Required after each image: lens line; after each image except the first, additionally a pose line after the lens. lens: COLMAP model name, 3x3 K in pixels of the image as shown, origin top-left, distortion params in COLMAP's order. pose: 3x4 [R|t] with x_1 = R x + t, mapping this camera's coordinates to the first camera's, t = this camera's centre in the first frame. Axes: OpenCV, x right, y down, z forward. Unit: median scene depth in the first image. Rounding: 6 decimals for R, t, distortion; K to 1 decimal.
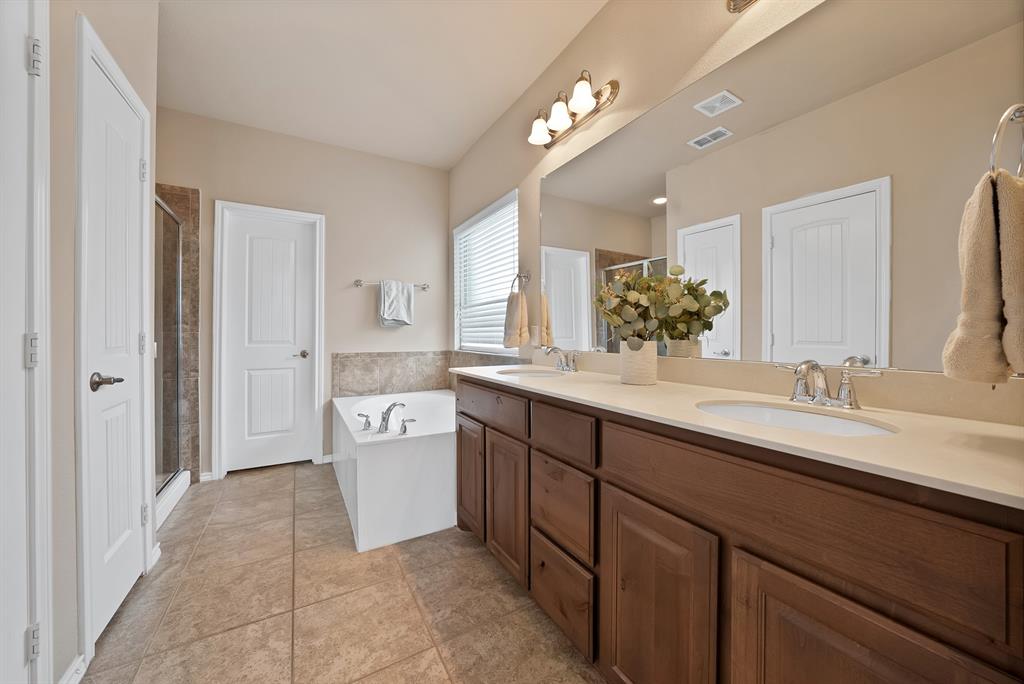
lens RADIAL K [[368.9, 0, 506.8], [0, 368.9, 334.3], [0, 0, 1]] dist [-0.027846, 0.004885]
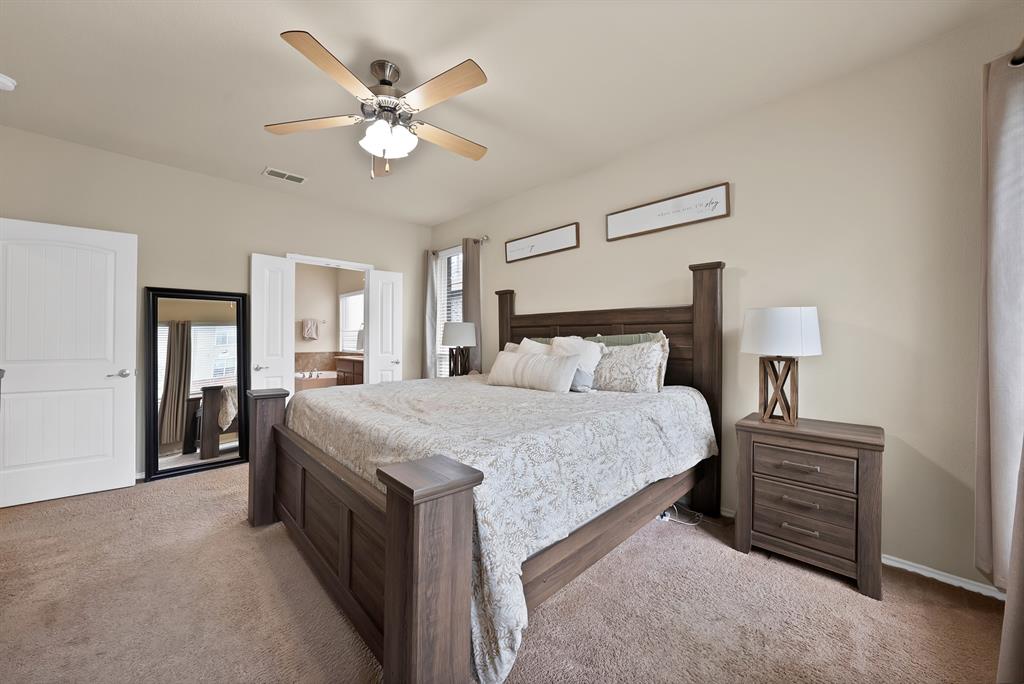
lens RADIAL K [[368.9, 0, 508.7], [0, 368.9, 338.4], [0, 0, 1]] dist [-0.027846, 0.004885]
pose [[0.964430, 0.006689, 0.264253, 0.310833], [-0.005005, 0.999963, -0.007045, -0.029757], [-0.264291, 0.005472, 0.964428, -1.677698]]
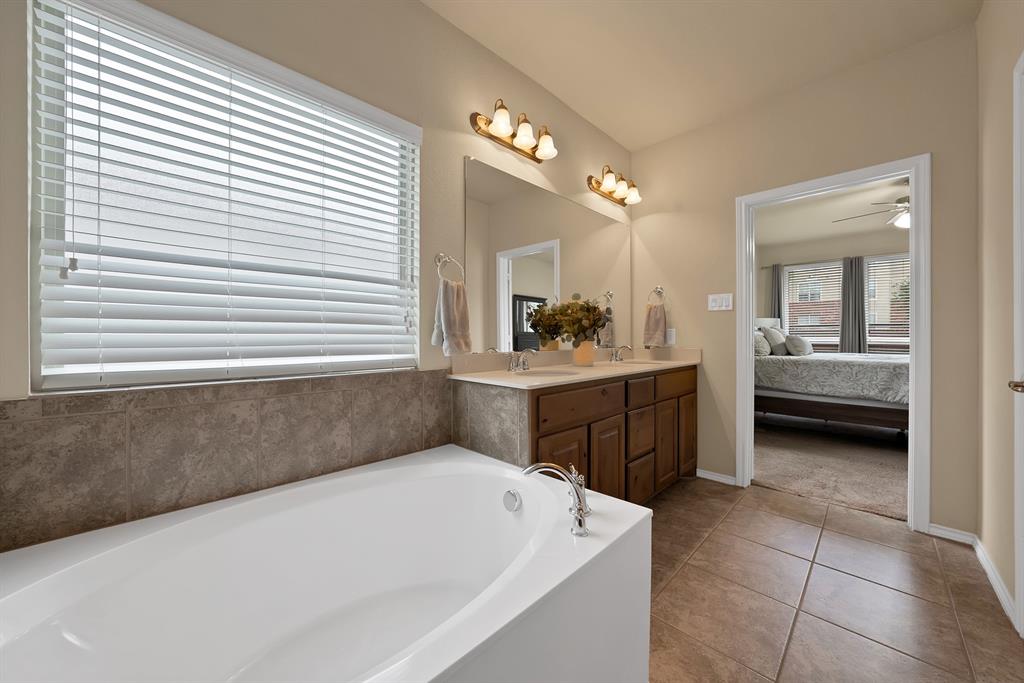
lens RADIAL K [[368.9, 0, 504.7], [0, 368.9, 342.4], [0, 0, 1]] dist [-0.027846, 0.004885]
pose [[-0.249648, -0.012557, 0.968255, -0.609746], [0.002172, 0.999906, 0.013527, 0.000795], [-0.968334, 0.005480, -0.249598, 0.903218]]
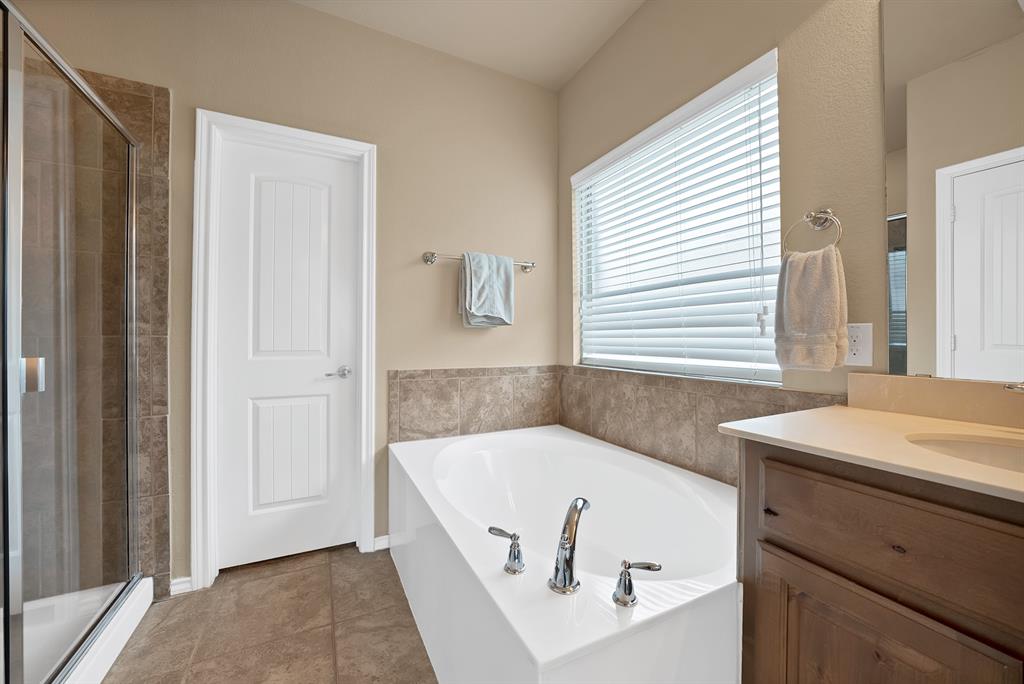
lens RADIAL K [[368.9, 0, 509.6], [0, 368.9, 341.4], [0, 0, 1]] dist [-0.027846, 0.004885]
pose [[0.999189, 0.001978, -0.040218, -0.282729], [-0.001780, 0.999986, 0.004947, -0.001034], [0.040227, -0.004872, 0.999179, 0.447214]]
